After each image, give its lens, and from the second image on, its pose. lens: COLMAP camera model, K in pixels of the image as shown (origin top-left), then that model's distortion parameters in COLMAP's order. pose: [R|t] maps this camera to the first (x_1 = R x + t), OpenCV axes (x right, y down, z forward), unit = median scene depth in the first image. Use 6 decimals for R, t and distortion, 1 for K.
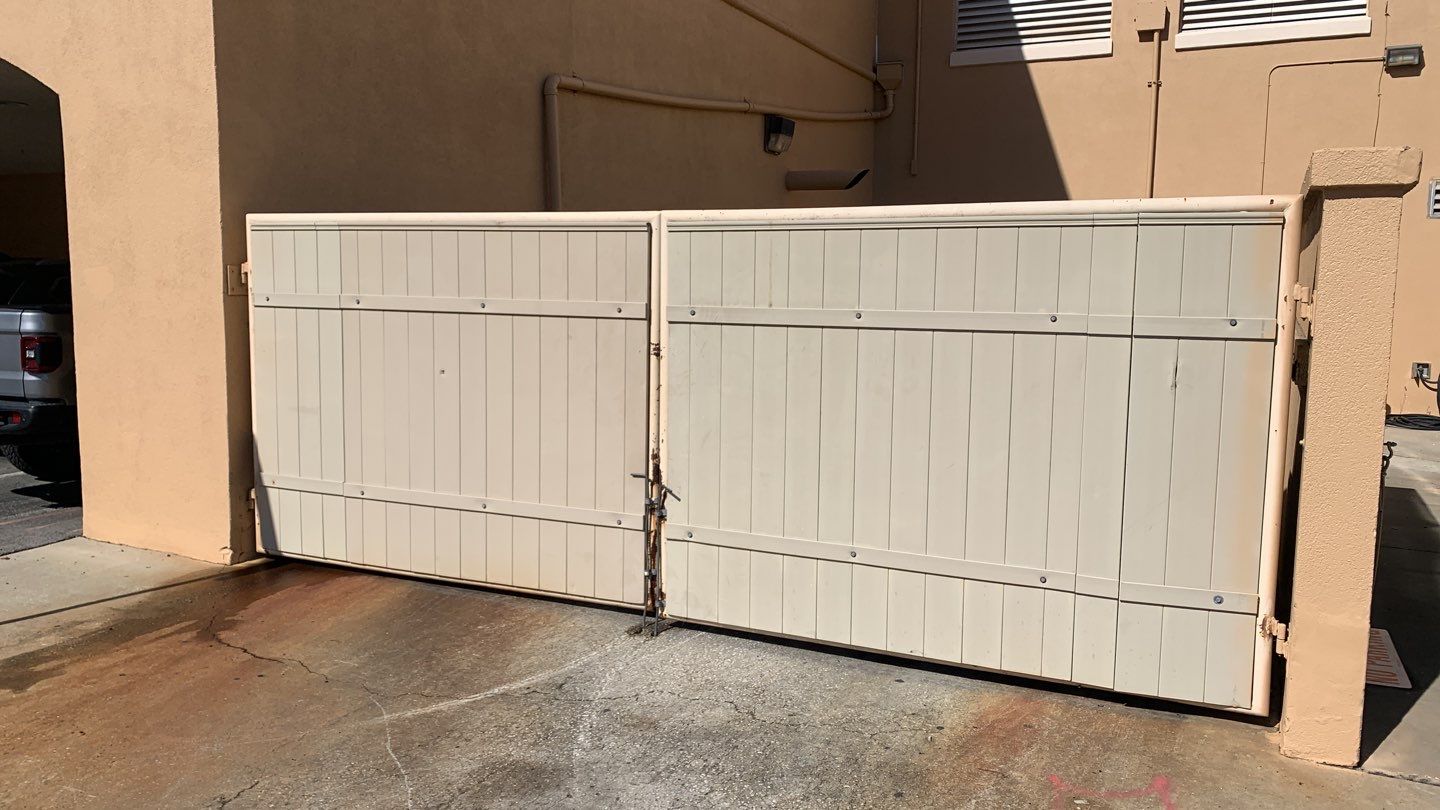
lens RADIAL K [[1105.8, 0, 720.0], [0, 1105.8, 405.0], [0, 0, 1]] dist [0.004837, 0.046558]
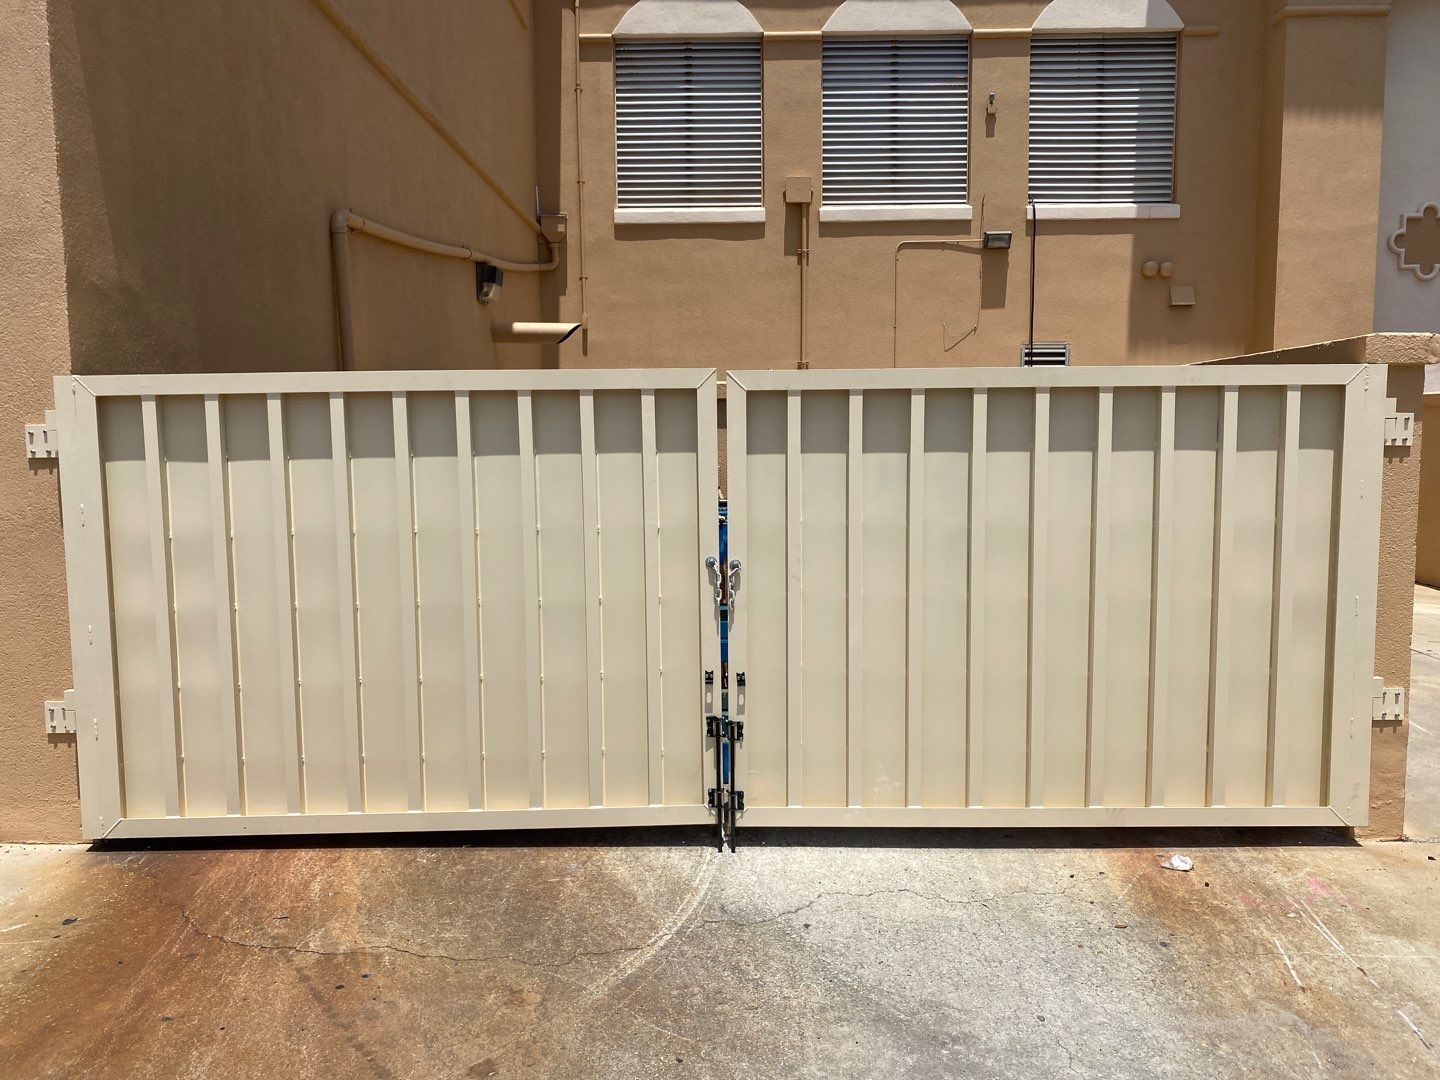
lens RADIAL K [[1091.1, 0, 720.0], [0, 1091.1, 540.0], [0, 0, 1]] dist [0.043004, -0.036788]
pose [[0.901968, -0.062775, 0.427216, -0.175576], [0.066309, 0.997777, 0.006618, -0.017757], [-0.426682, 0.022359, 0.904126, 0.066970]]
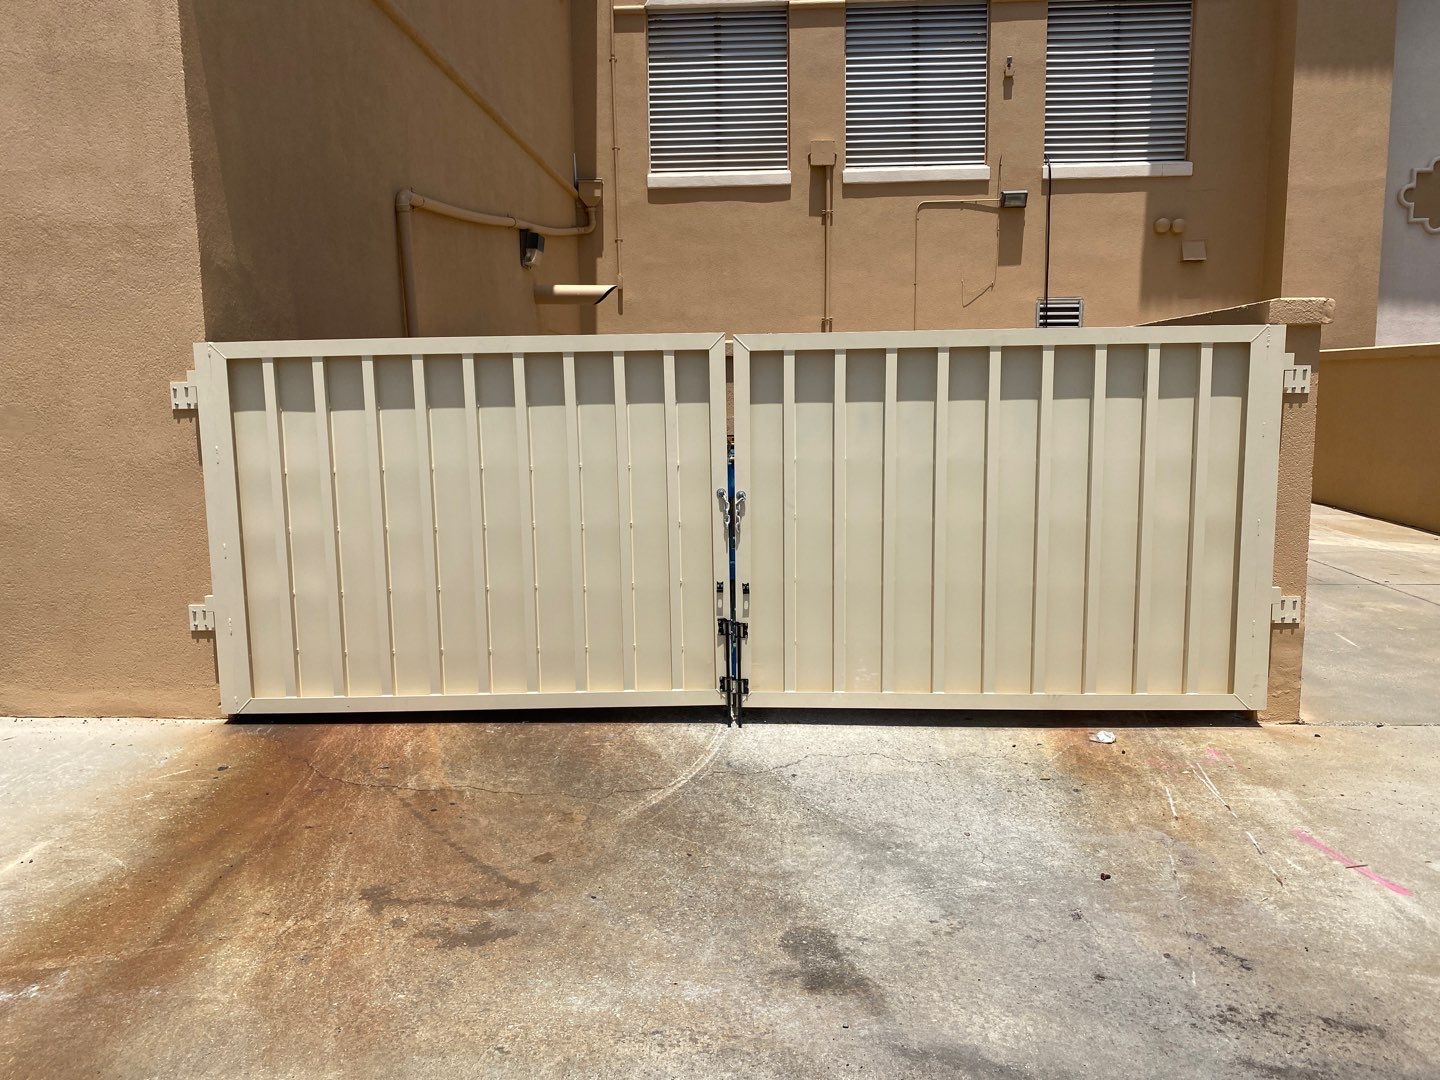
lens RADIAL K [[1091.1, 0, 720.0], [0, 1091.1, 540.0], [0, 0, 1]] dist [0.043004, -0.036788]
pose [[0.916217, -0.080985, 0.392414, -0.198607], [0.068729, 0.996611, 0.045206, -0.009410], [-0.394745, -0.014448, 0.918677, -0.007365]]
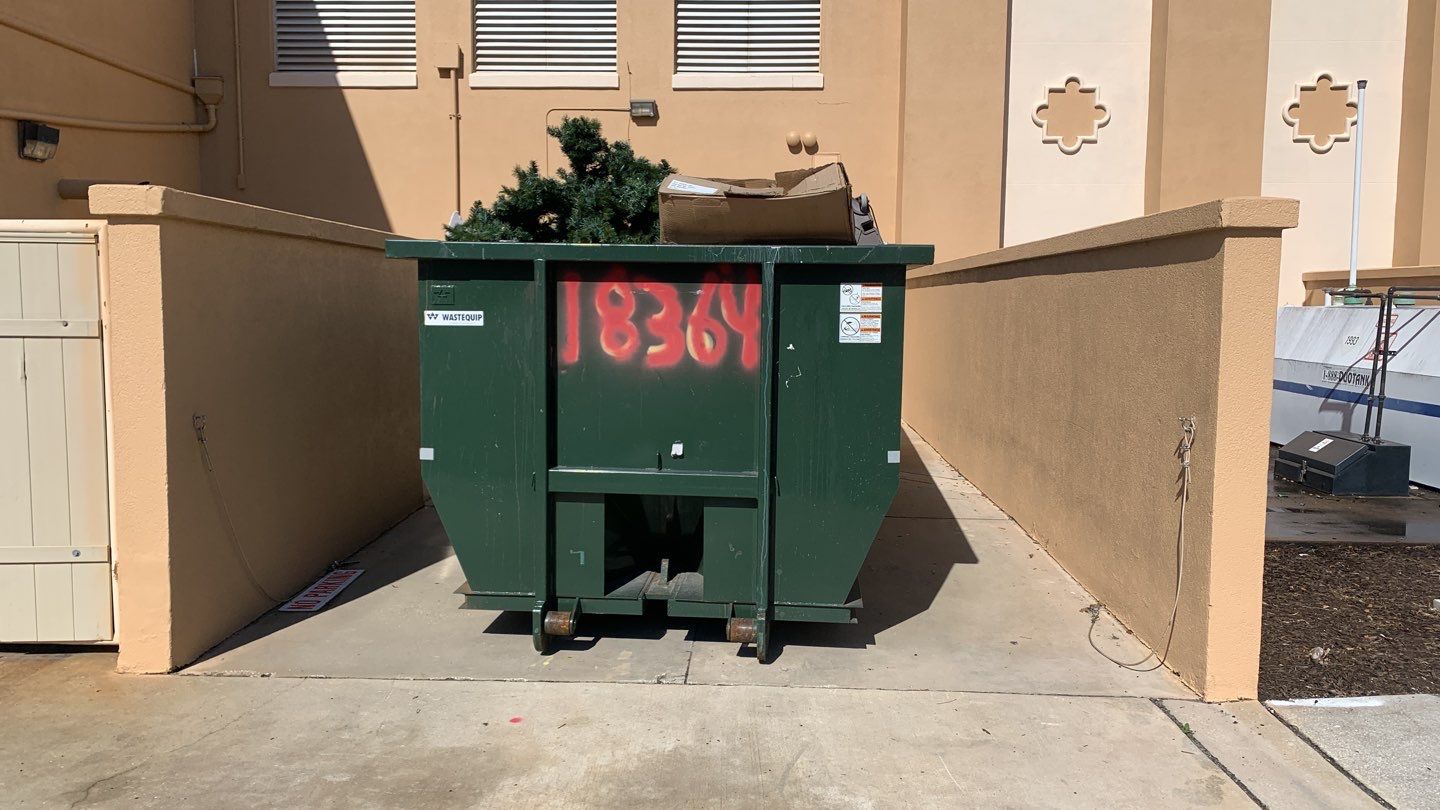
lens RADIAL K [[1104.7, 0, 676.7], [0, 1104.7, 401.5], [0, 0, 1]] dist [0.059889, -0.005382]
pose [[0.928753, -0.037802, 0.368767, 0.190498], [0.043820, 0.999008, -0.007954, 0.015349], [-0.368100, 0.023547, 0.929488, -0.118913]]
